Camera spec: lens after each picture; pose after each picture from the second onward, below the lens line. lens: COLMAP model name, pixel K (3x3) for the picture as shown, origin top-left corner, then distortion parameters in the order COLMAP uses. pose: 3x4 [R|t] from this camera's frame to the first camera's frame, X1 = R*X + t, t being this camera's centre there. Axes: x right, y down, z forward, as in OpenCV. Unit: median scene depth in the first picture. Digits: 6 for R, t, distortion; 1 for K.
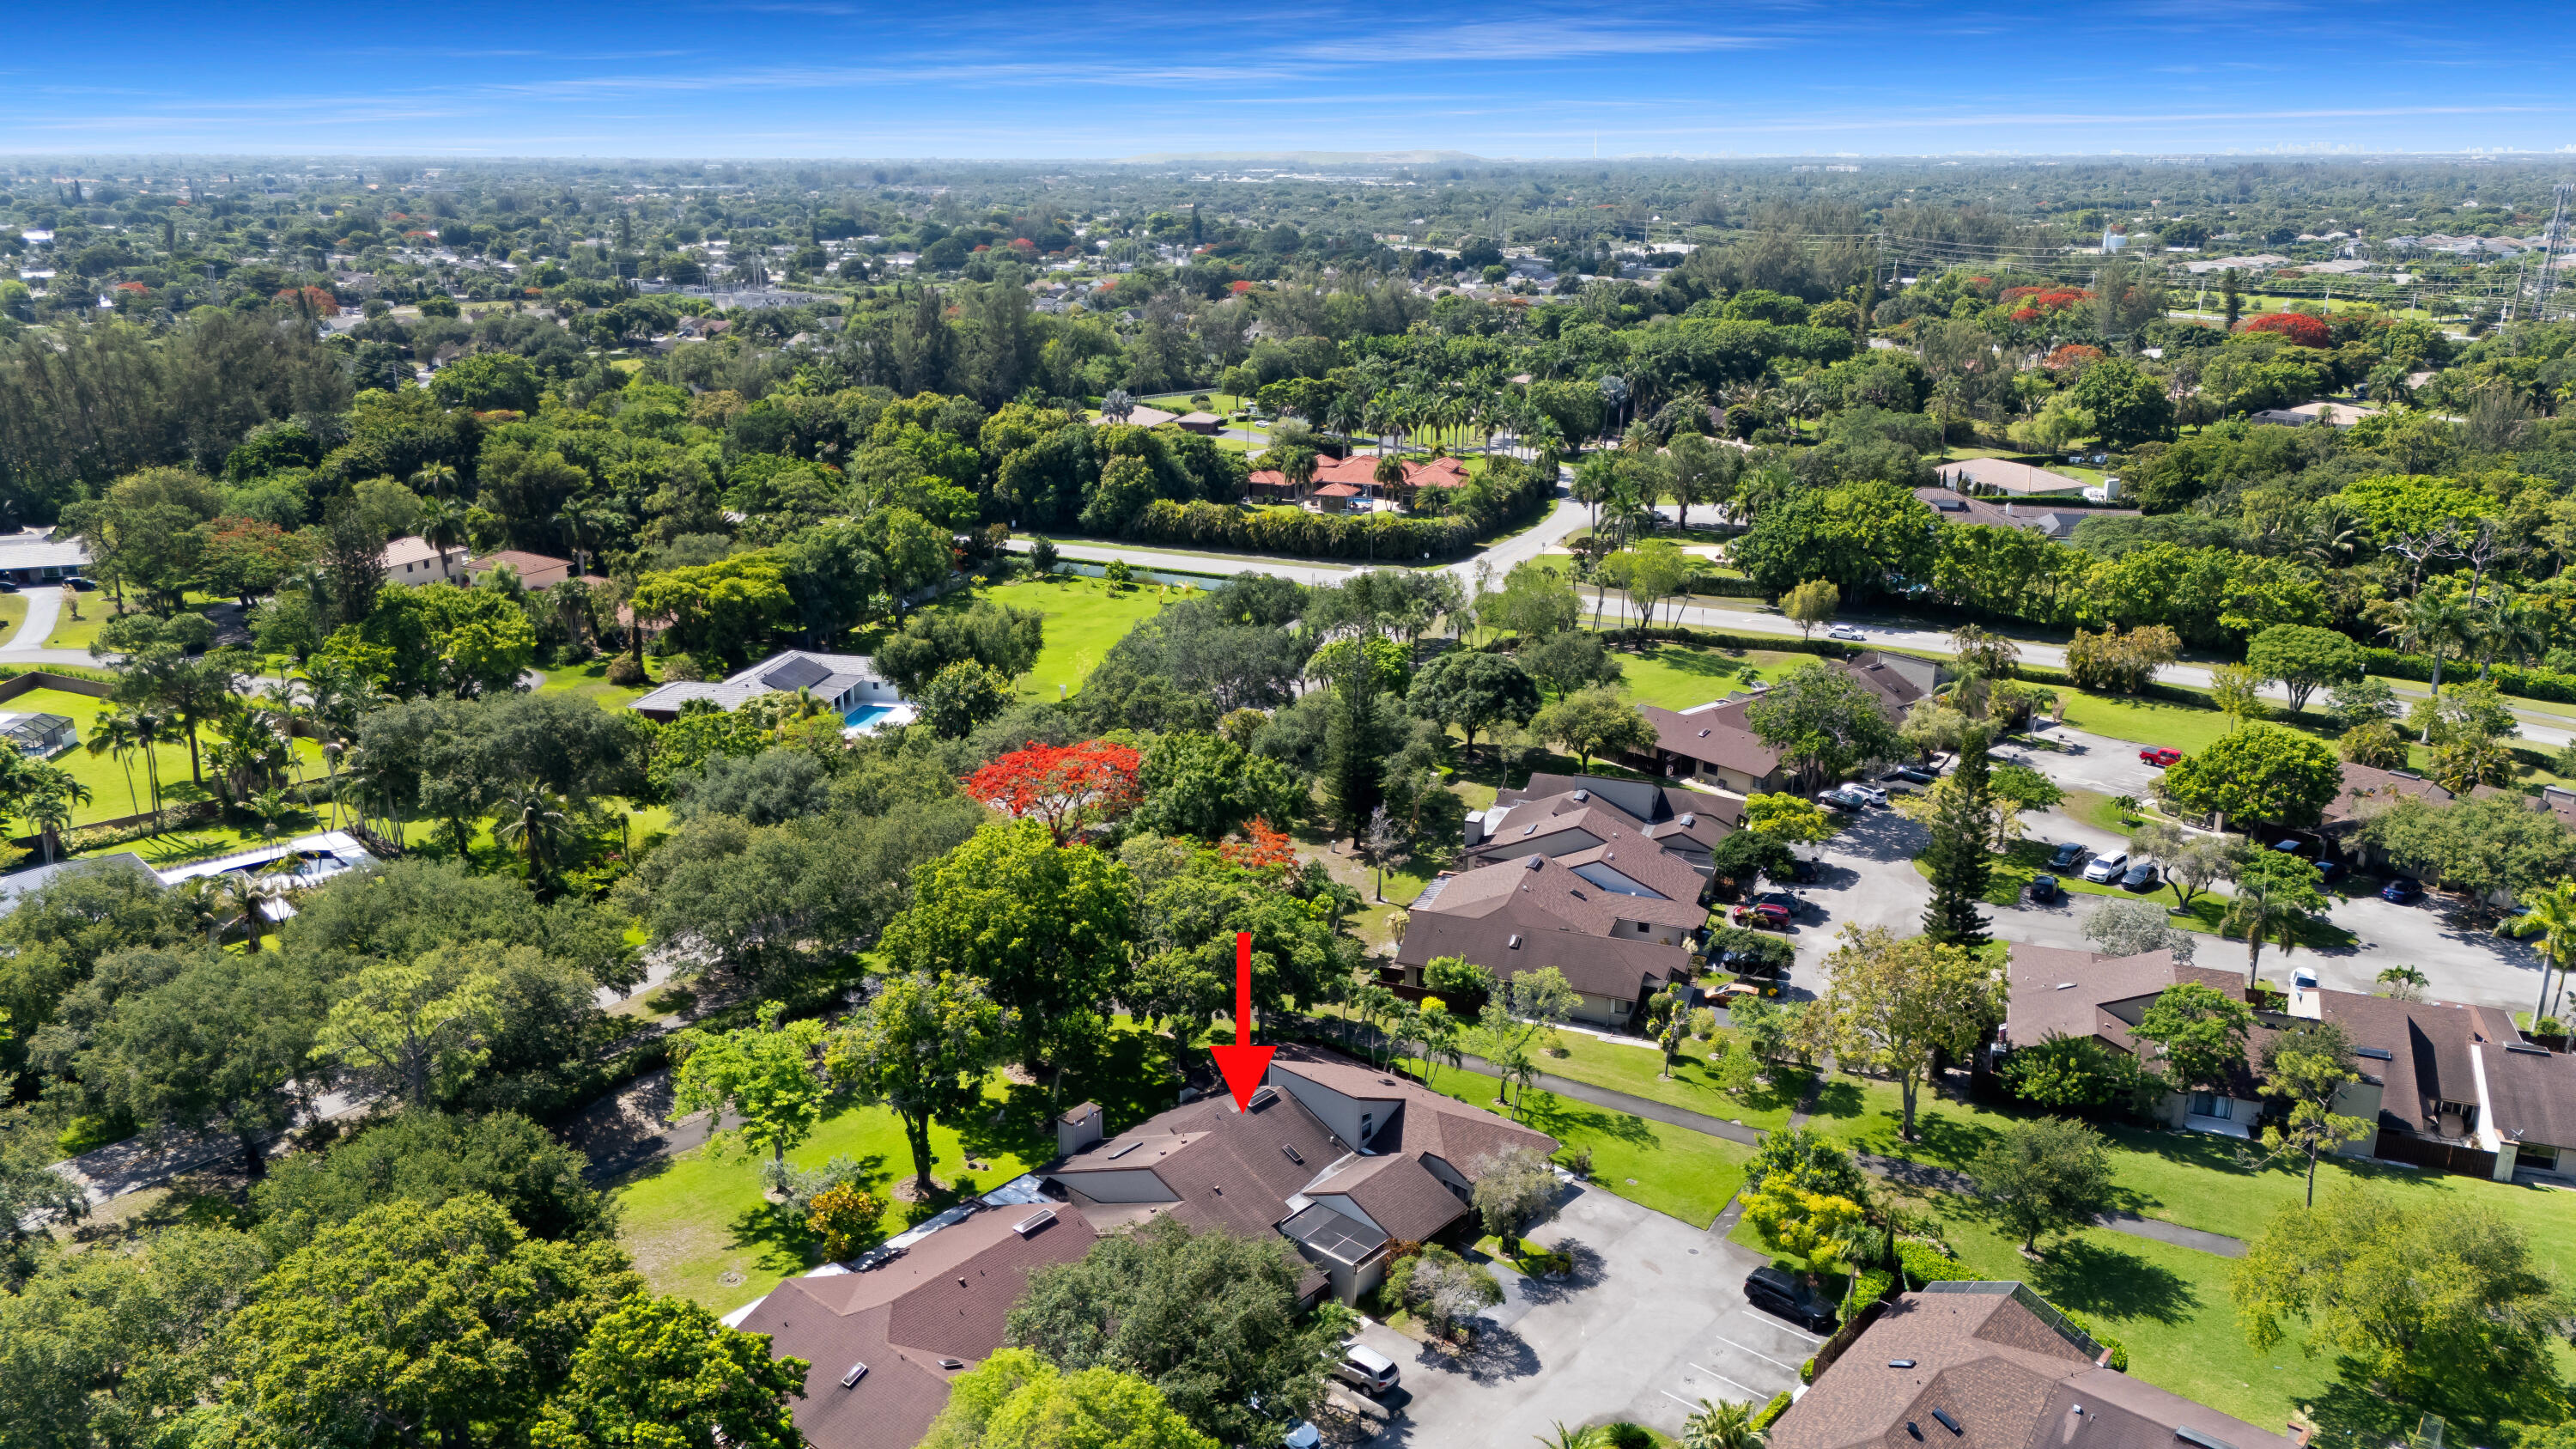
lens RADIAL K [[1833.9, 0, 1289.6], [0, 1833.9, 725.0], [0, 0, 1]] dist [0.035352, -0.000440]
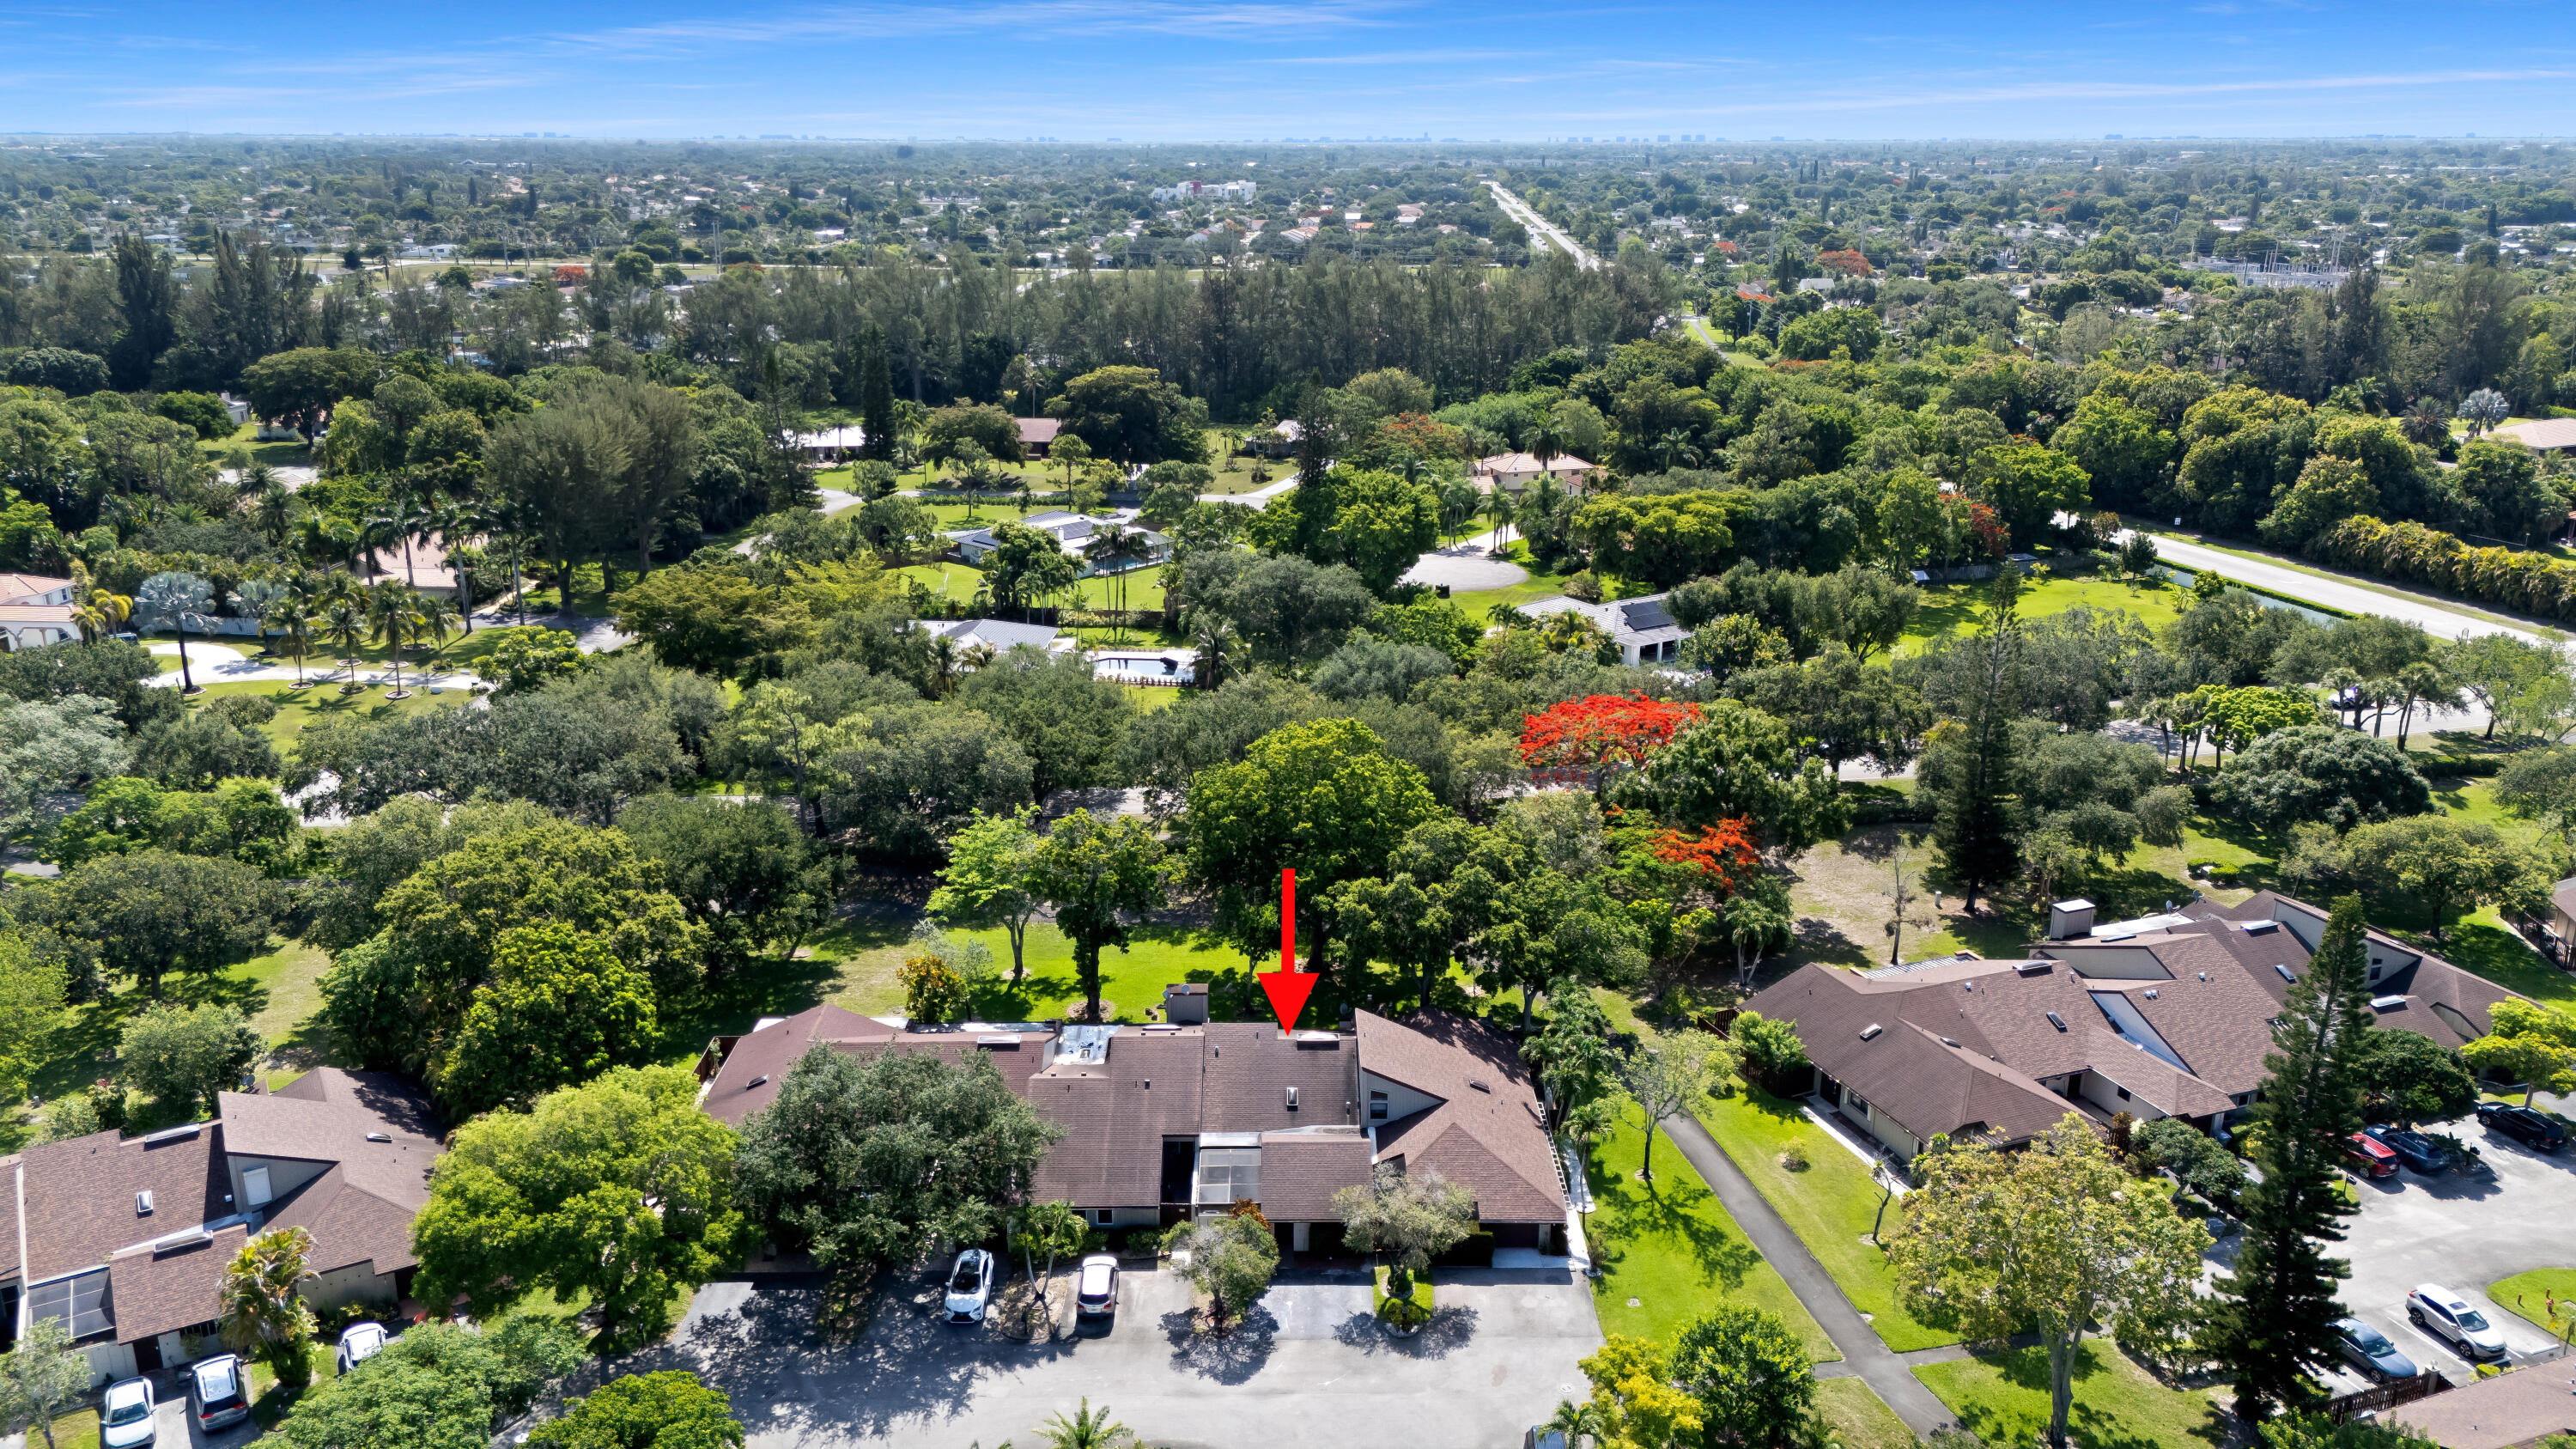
lens RADIAL K [[1833.9, 0, 1289.7], [0, 1833.9, 723.1], [0, 0, 1]] dist [0.035352, -0.000440]
pose [[0.664753, 0.216721, -0.714937, 0.238523], [-0.212511, 0.972318, 0.097148, -0.015762], [0.716200, 0.087353, 0.692407, 0.128694]]
